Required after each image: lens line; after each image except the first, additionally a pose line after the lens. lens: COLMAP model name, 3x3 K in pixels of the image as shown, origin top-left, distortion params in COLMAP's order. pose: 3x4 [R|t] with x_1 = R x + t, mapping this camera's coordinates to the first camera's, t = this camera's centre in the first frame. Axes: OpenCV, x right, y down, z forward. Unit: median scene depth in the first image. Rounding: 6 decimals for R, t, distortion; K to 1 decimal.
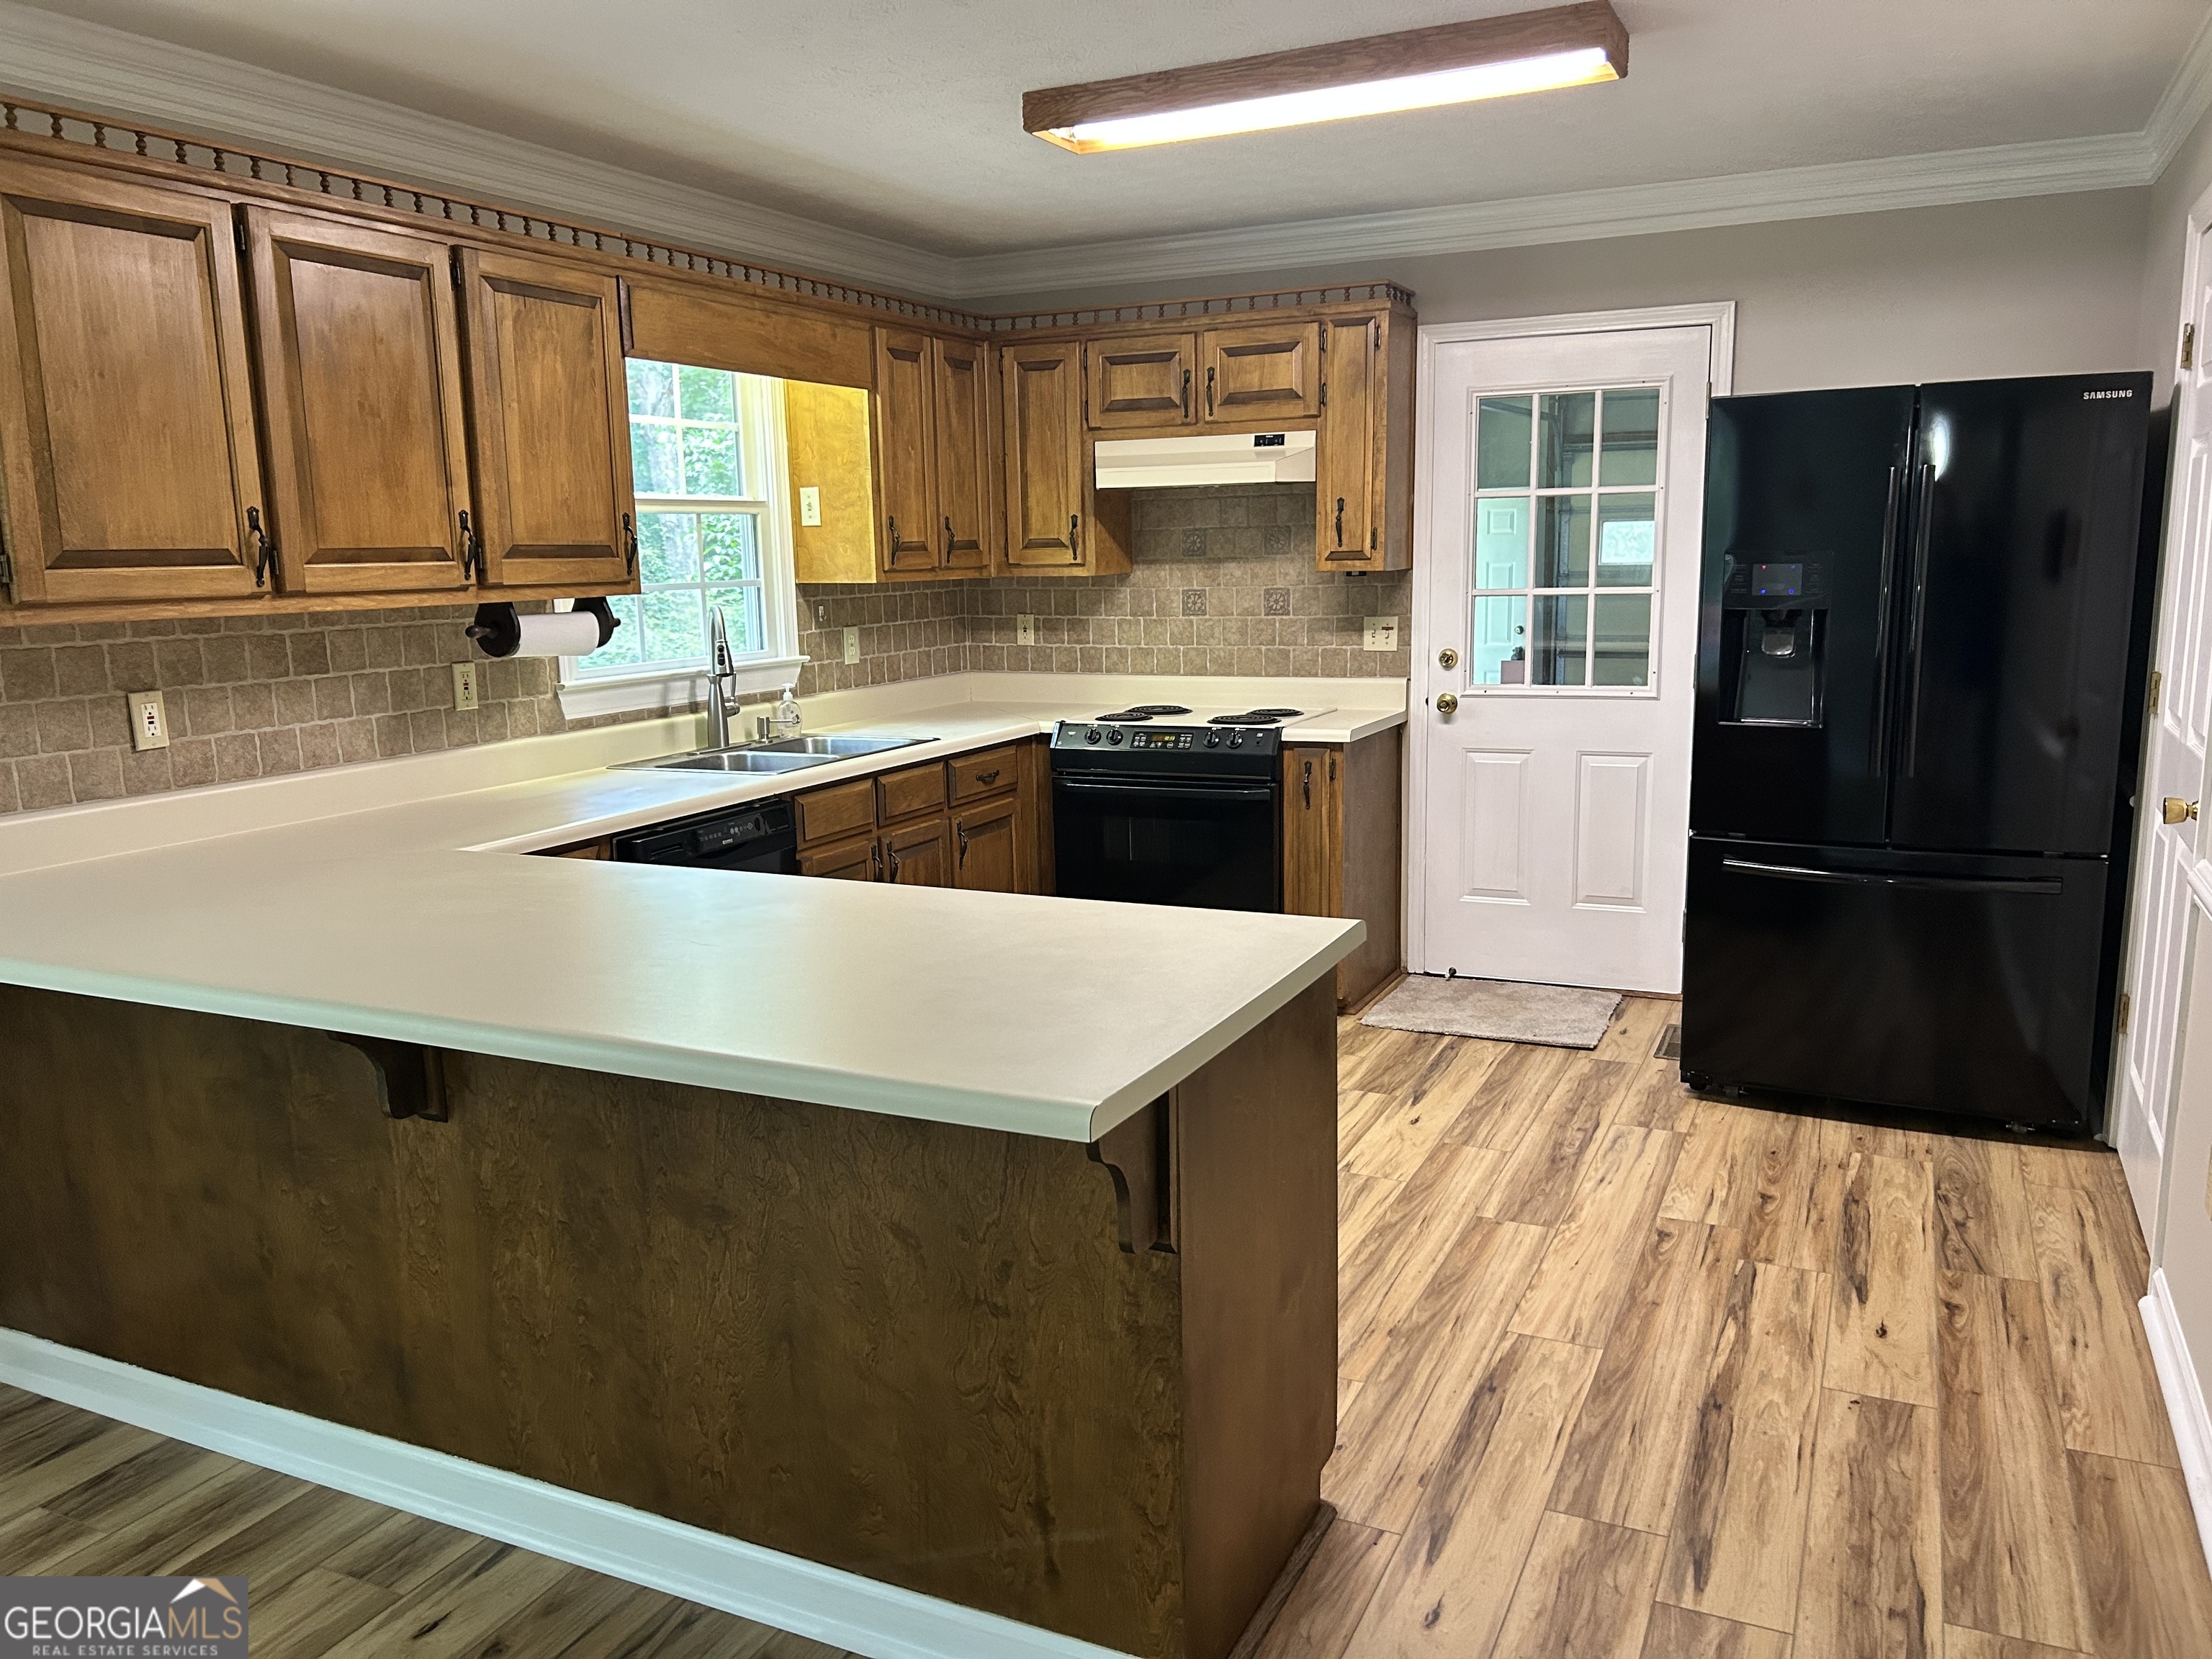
lens RADIAL K [[1658.4, 0, 1097.8], [0, 1658.4, 847.7], [0, 0, 1]] dist [0.083598, -0.144545]
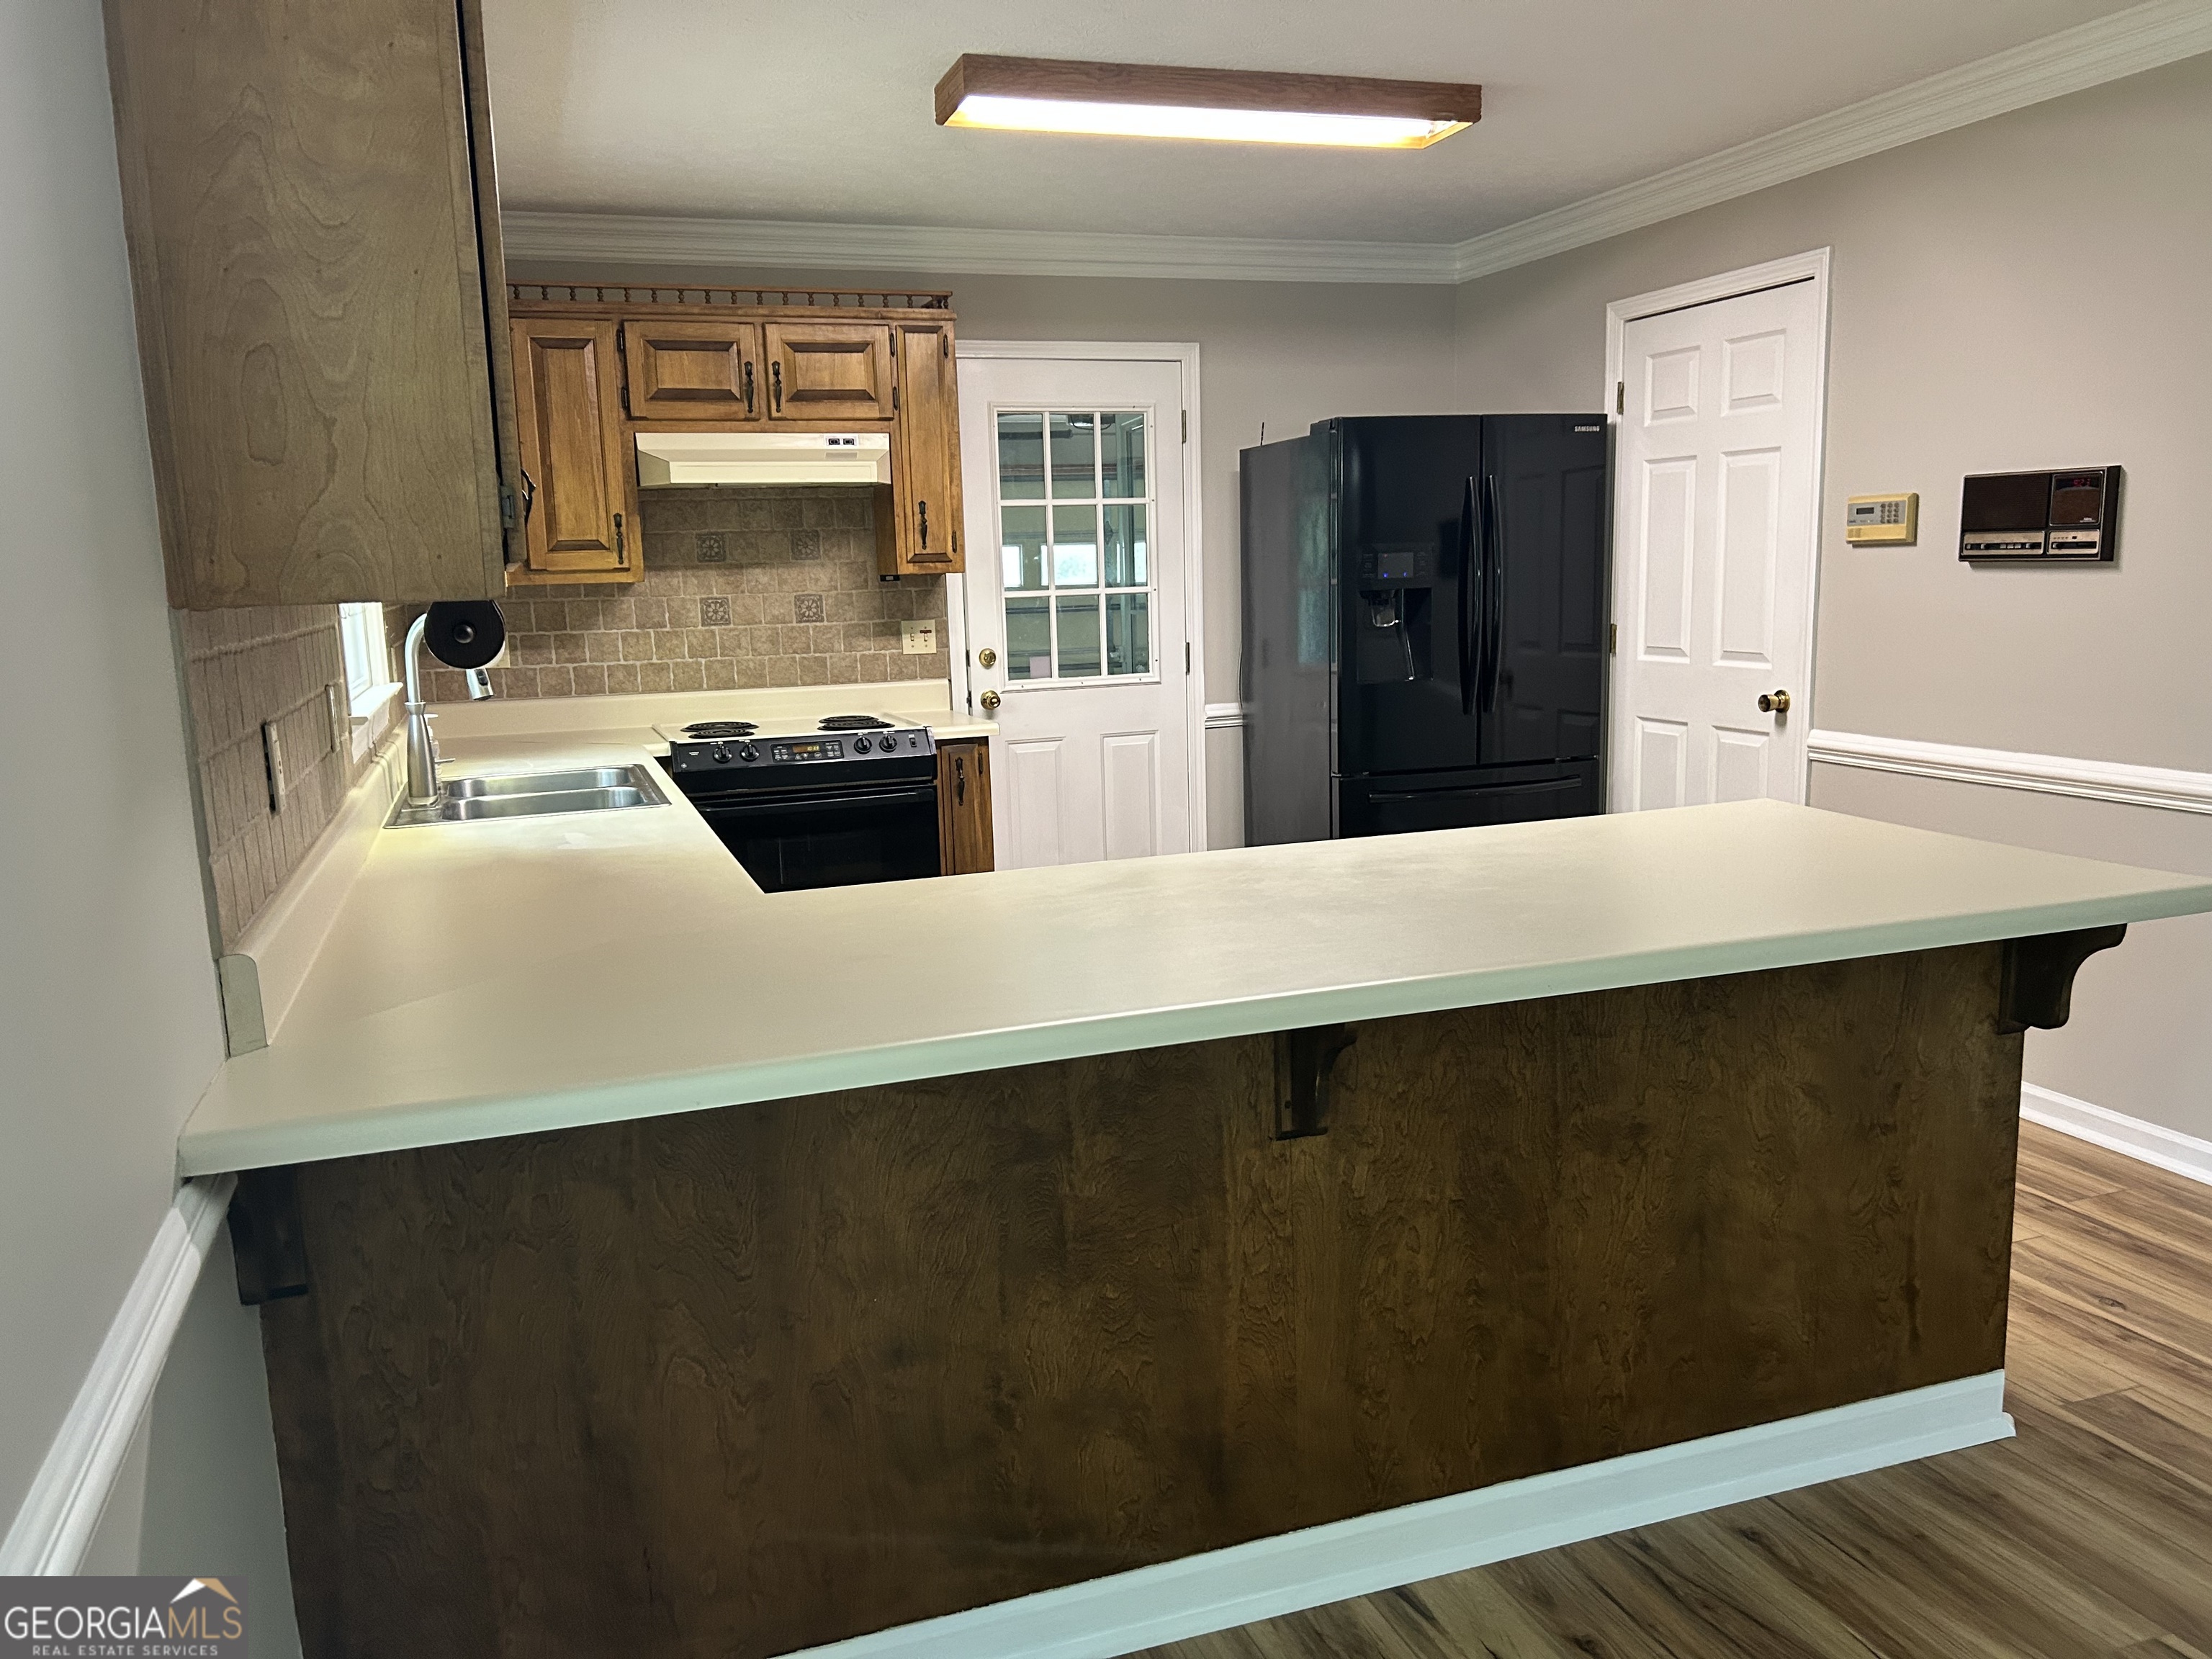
lens RADIAL K [[1658.4, 0, 1097.8], [0, 1658.4, 847.7], [0, 0, 1]] dist [0.083598, -0.144545]
pose [[0.706805, -0.118276, 0.697451, -0.520251], [0.141136, 0.989679, 0.024804, -0.010748], [-0.693187, 0.080904, 0.716203, 0.218298]]
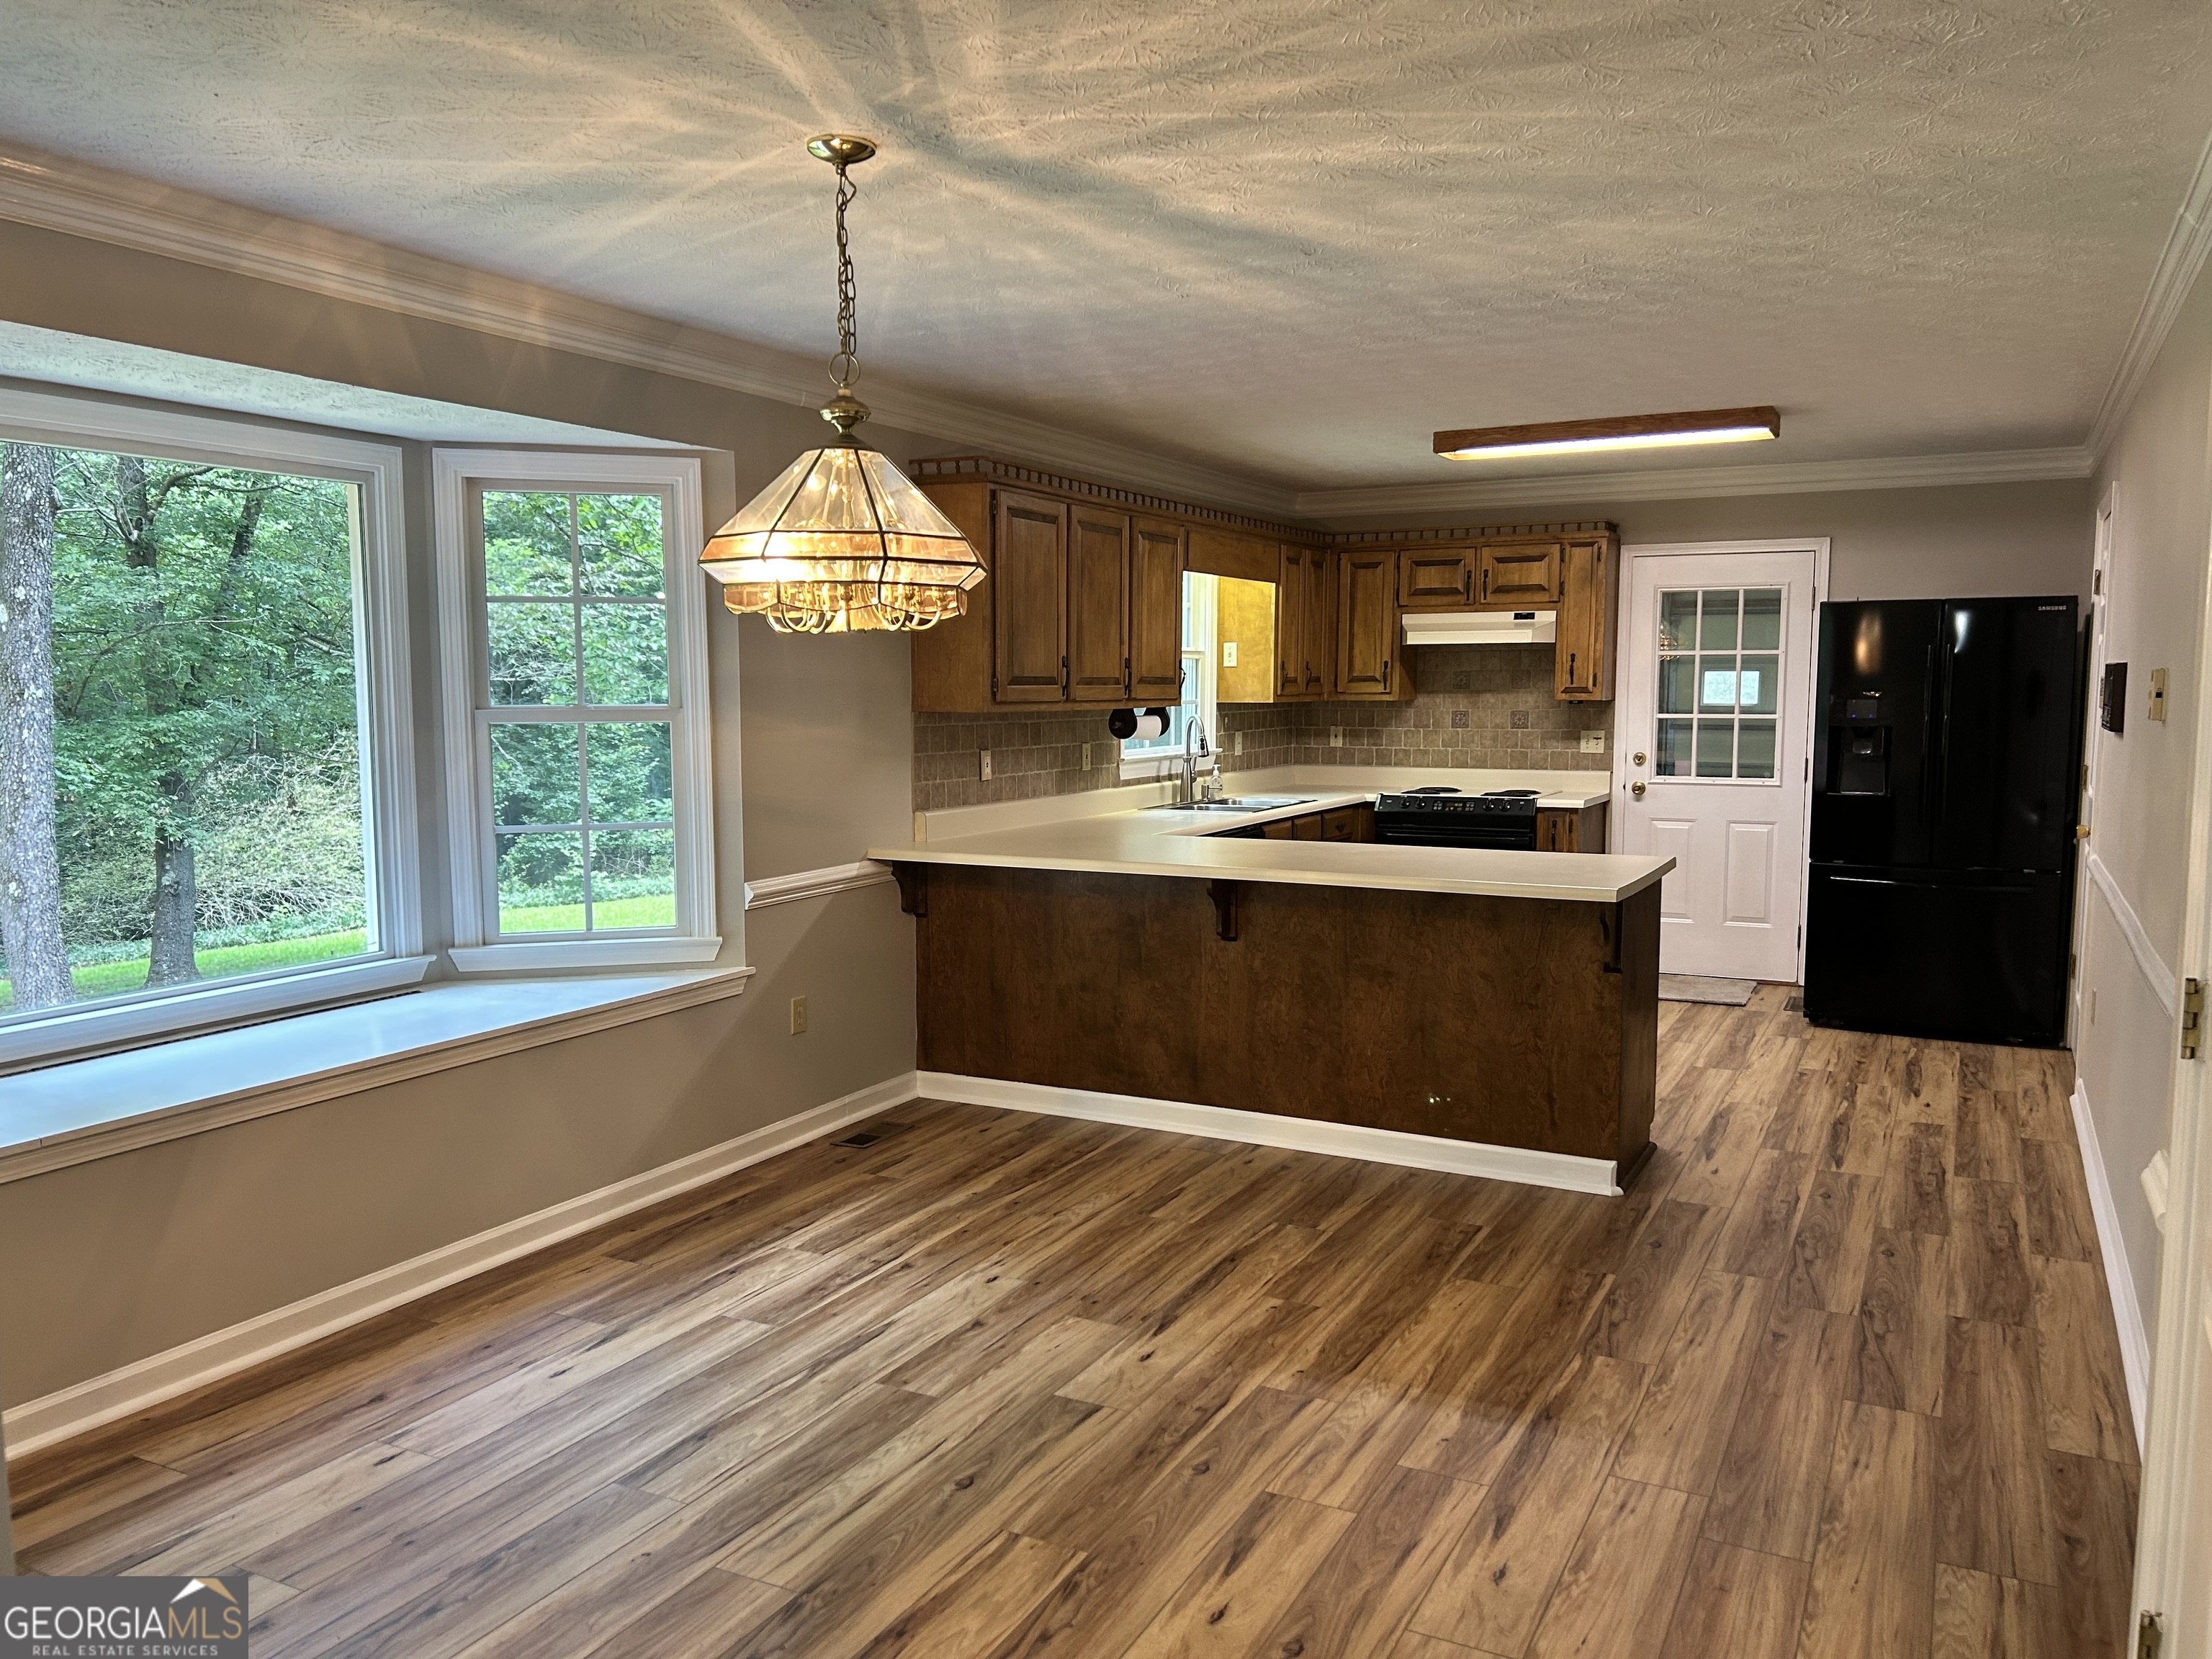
lens RADIAL K [[1646.0, 0, 1051.7], [0, 1646.0, 857.0], [0, 0, 1]] dist [0.057782, -0.141152]
pose [[0.997999, 0.022892, -0.058937, -0.248176], [-0.027136, 0.997018, -0.072236, 0.105811], [0.057108, 0.073691, 0.995645, -0.558816]]
